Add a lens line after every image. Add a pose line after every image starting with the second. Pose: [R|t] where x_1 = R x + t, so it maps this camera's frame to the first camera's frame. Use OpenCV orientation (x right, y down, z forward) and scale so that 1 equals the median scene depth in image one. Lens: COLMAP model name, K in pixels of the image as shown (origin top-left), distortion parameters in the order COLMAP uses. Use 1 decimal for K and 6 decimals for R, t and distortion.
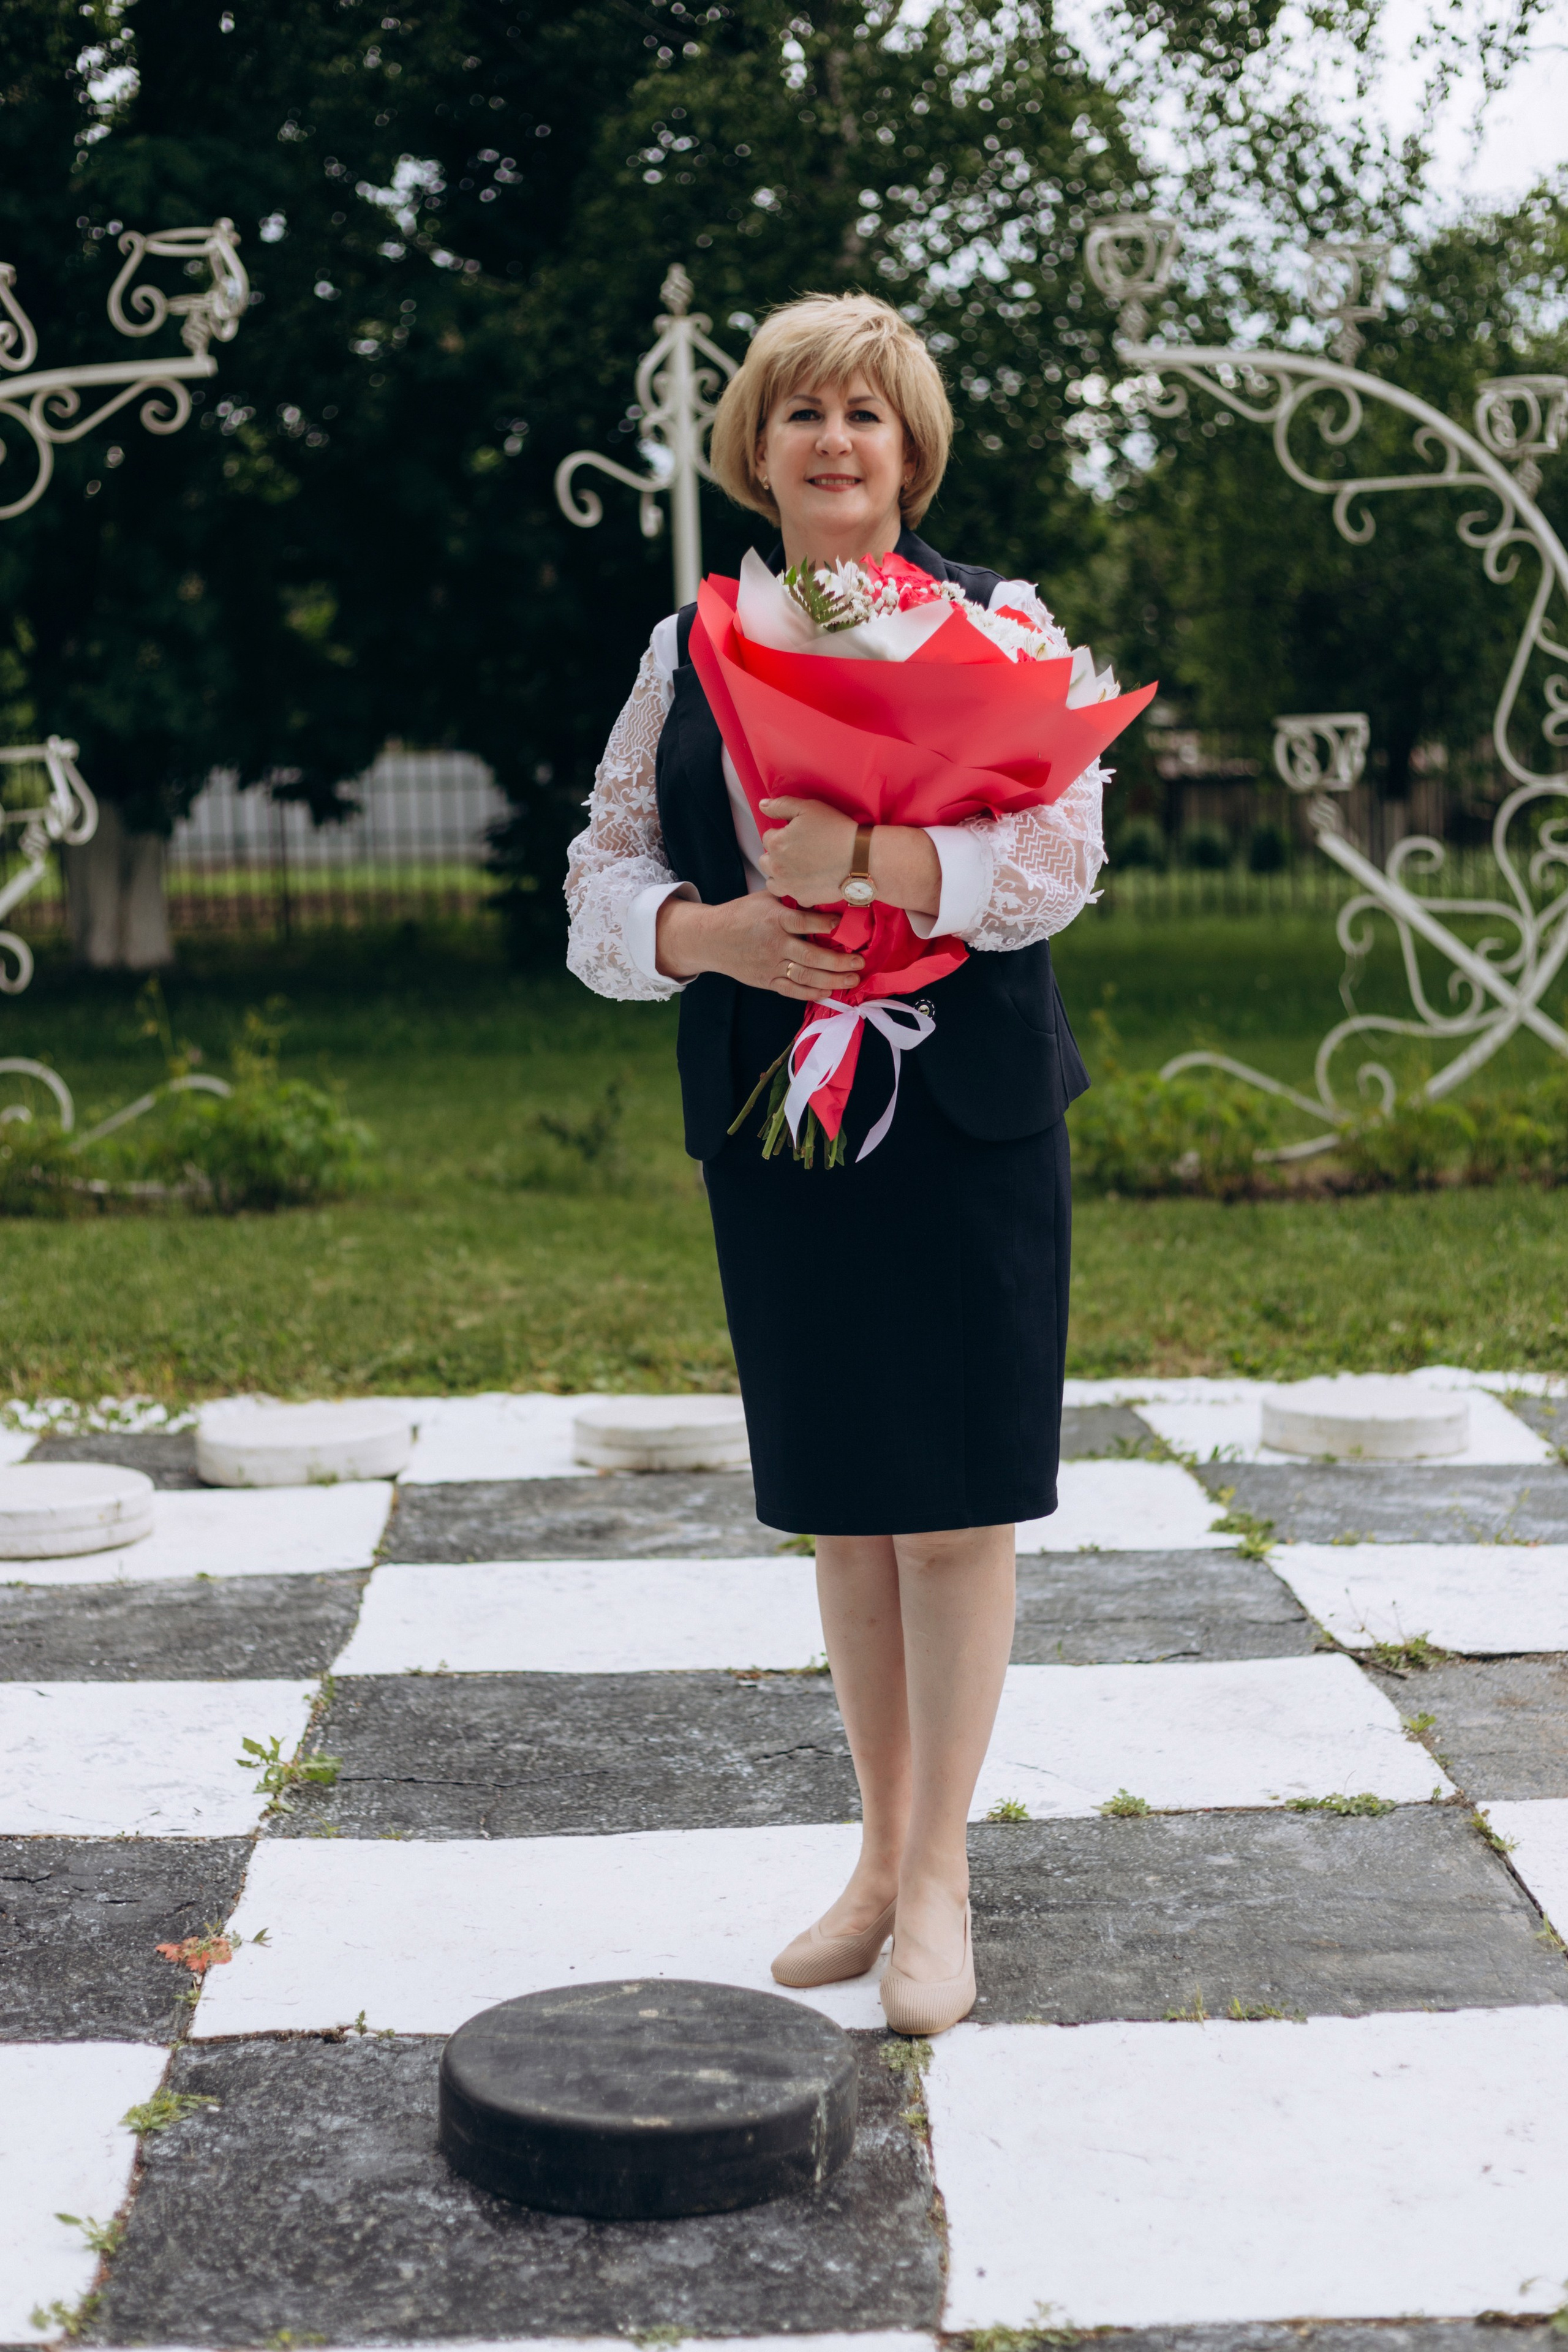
lens RADIAL K [[3566.1, 0, 785.4], [0, 3566.1, 1178.3], [0, 0, 1]] dist [0.170702, -0.874664]
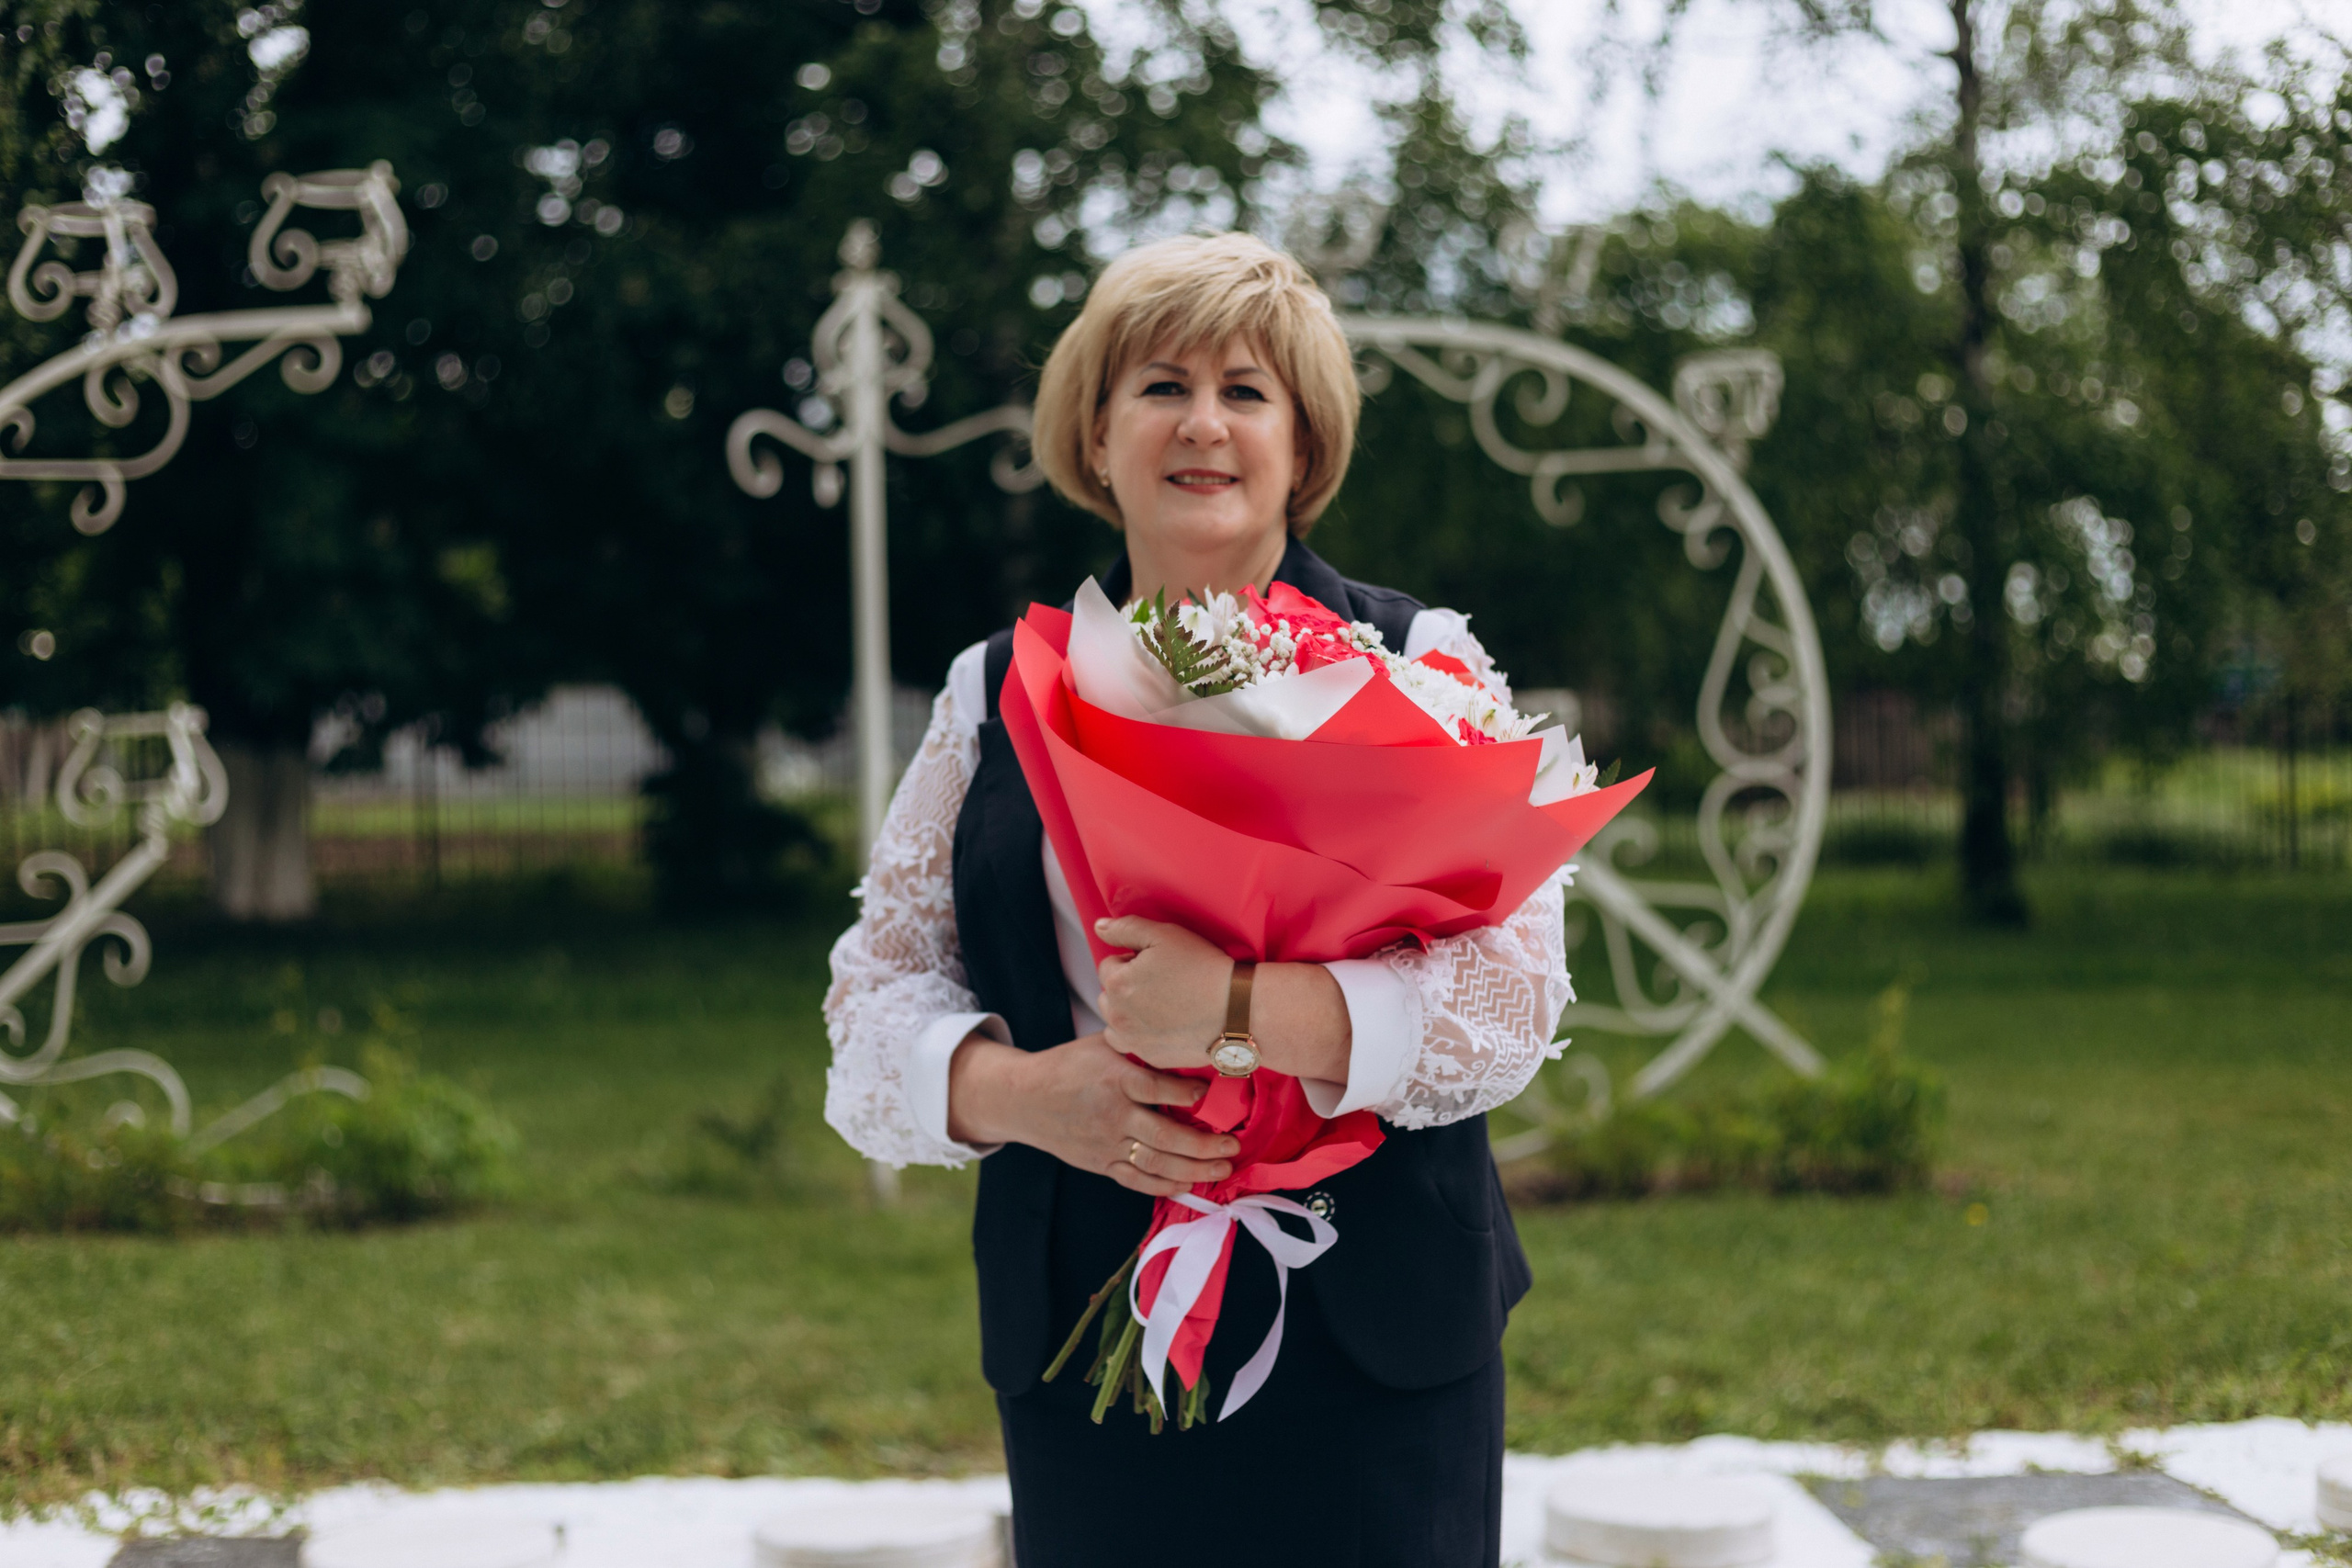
lens RADIAL K [[3403.1, 0, 1180.8], [0, 3403.1, 778.9], [0, 0, 1]] dist [0.166918, -0.855976]
pose [[0.997069, 0.008347, 0.076055, -0.032868], [-0.001238, 0.995662, -0.093039, -0.056691], [-0.076501, 0.092673, 0.992753, 0.258735]]
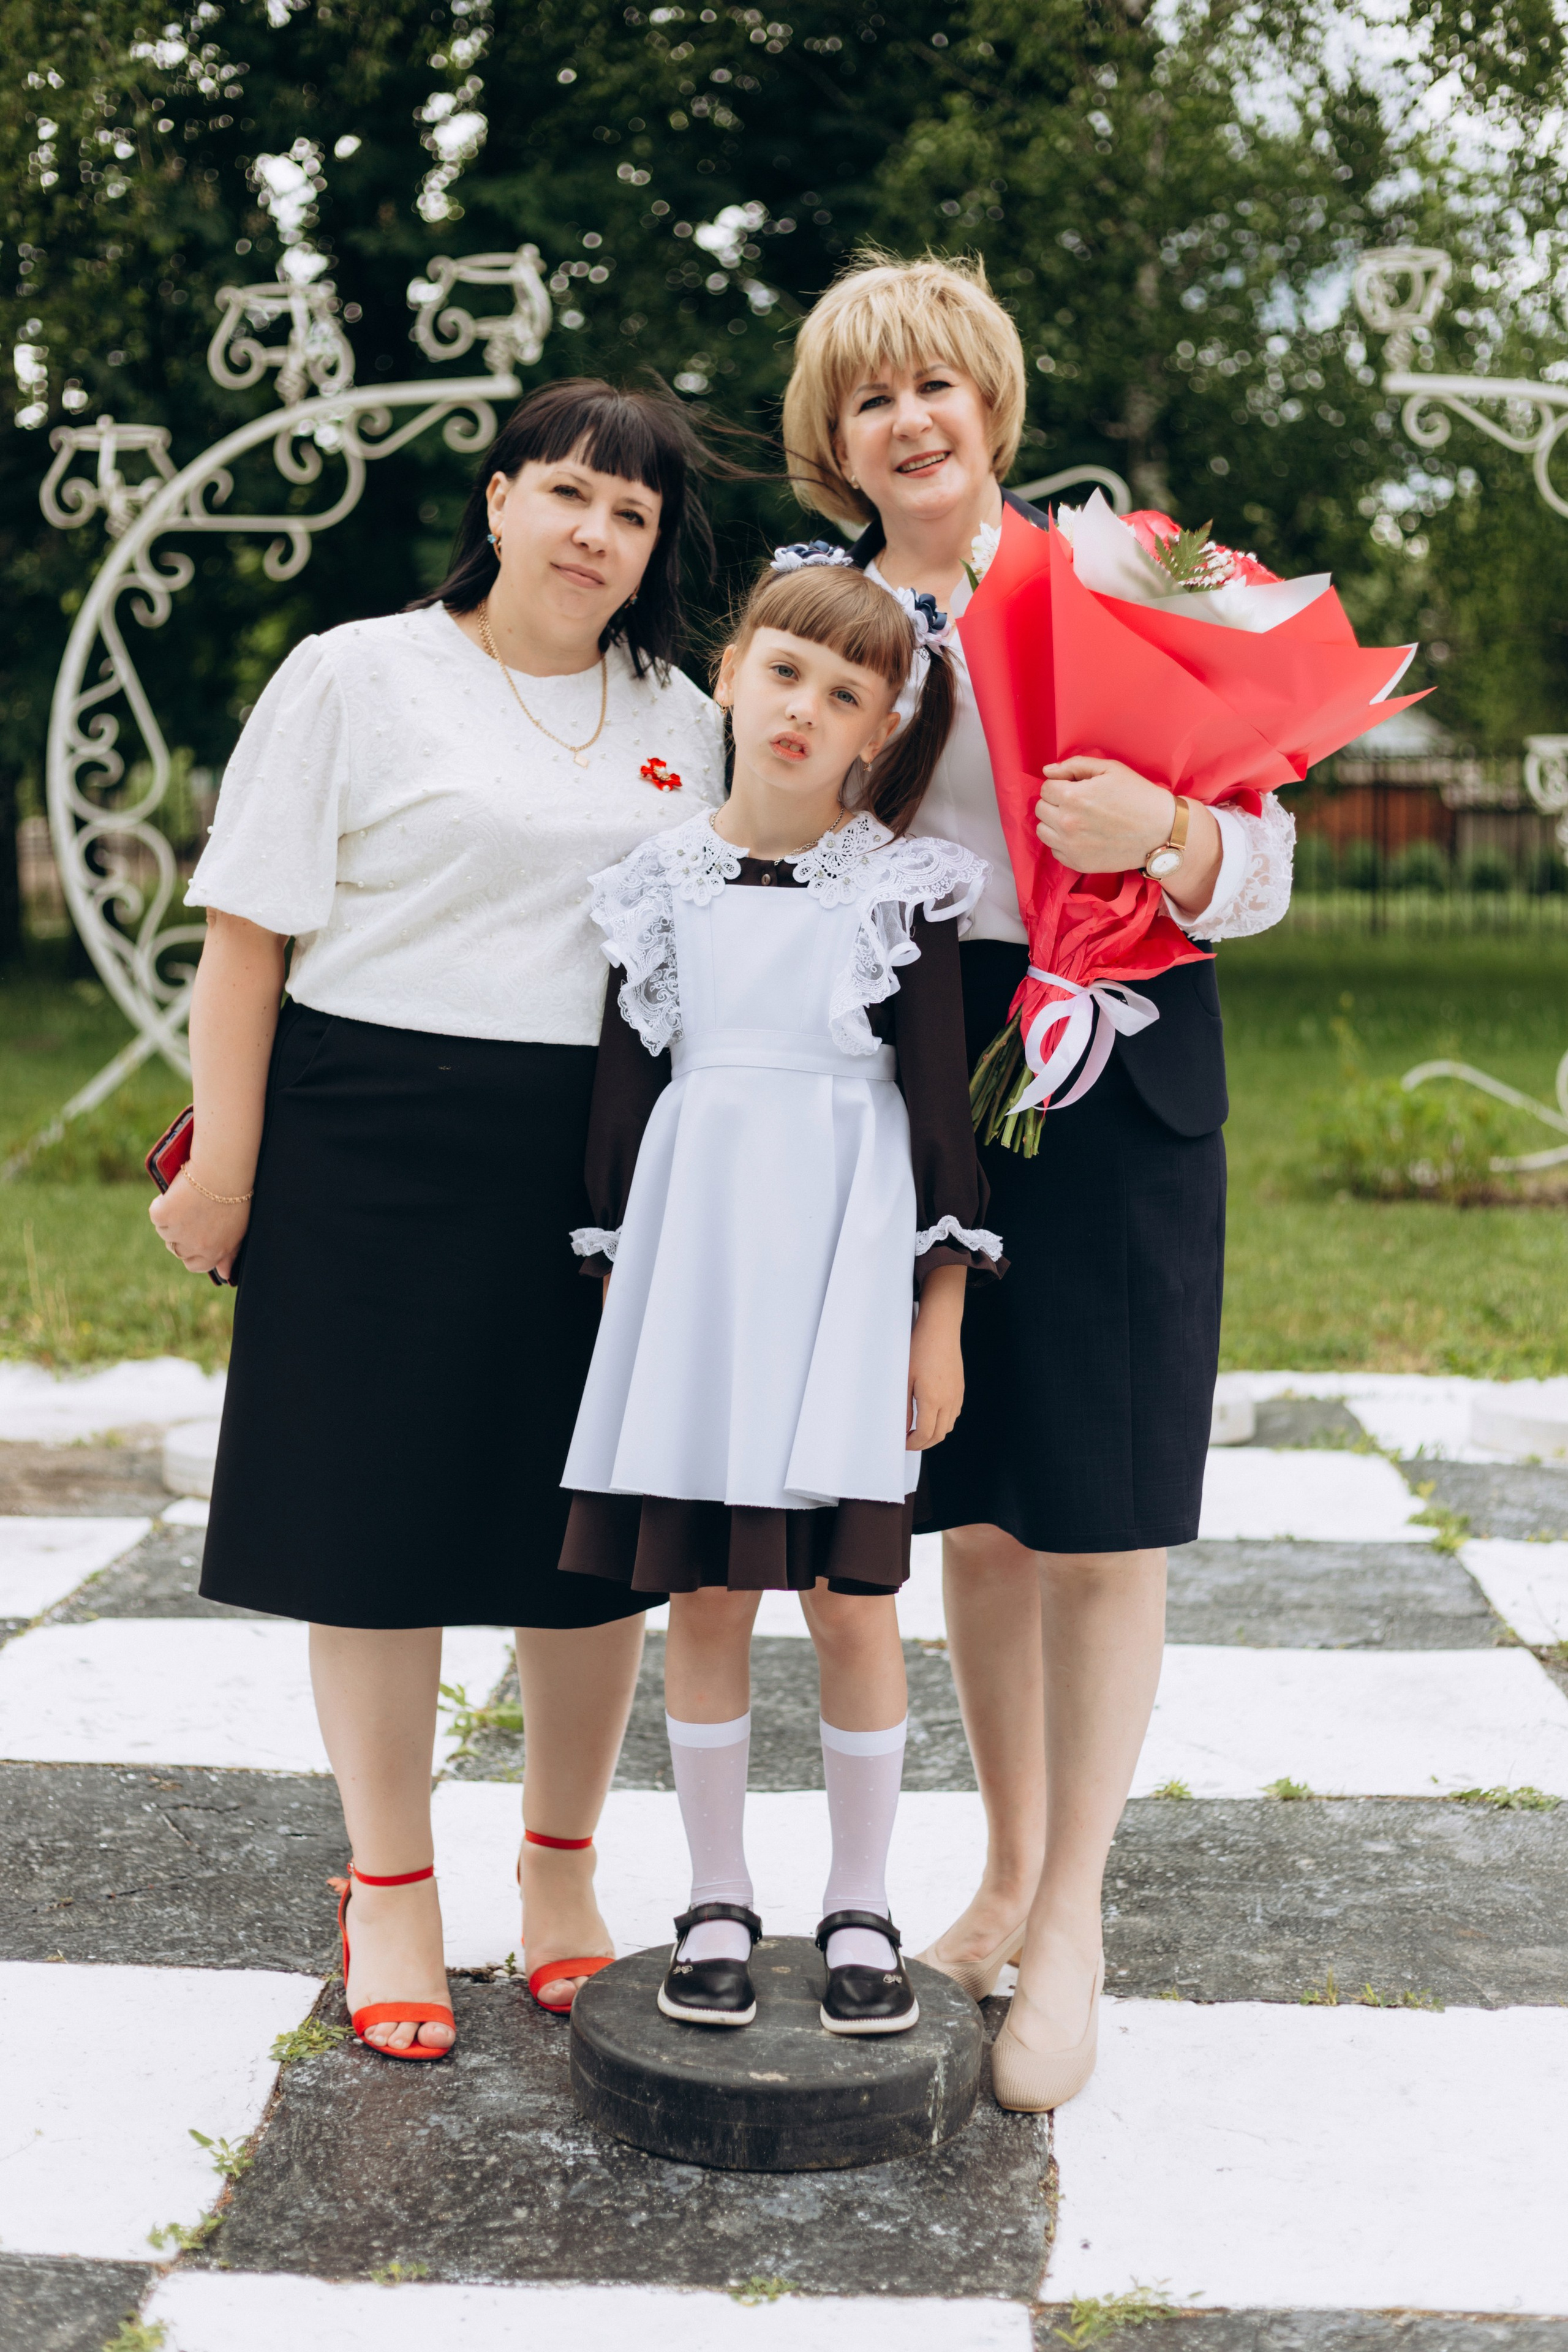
lens RADIAL K [[3370.8, 0, 783.9], [0, 3370.8, 1182.9], [0, 0, 1]] dist [0.174517, -0.897609]
pose [[0.995843, 0.030793, -0.085726, 0.030897], [-0.030607, 0.999525, 0.003481, 0.005044], [0.085793, -0.000842, 0.996313, 0.033465]]
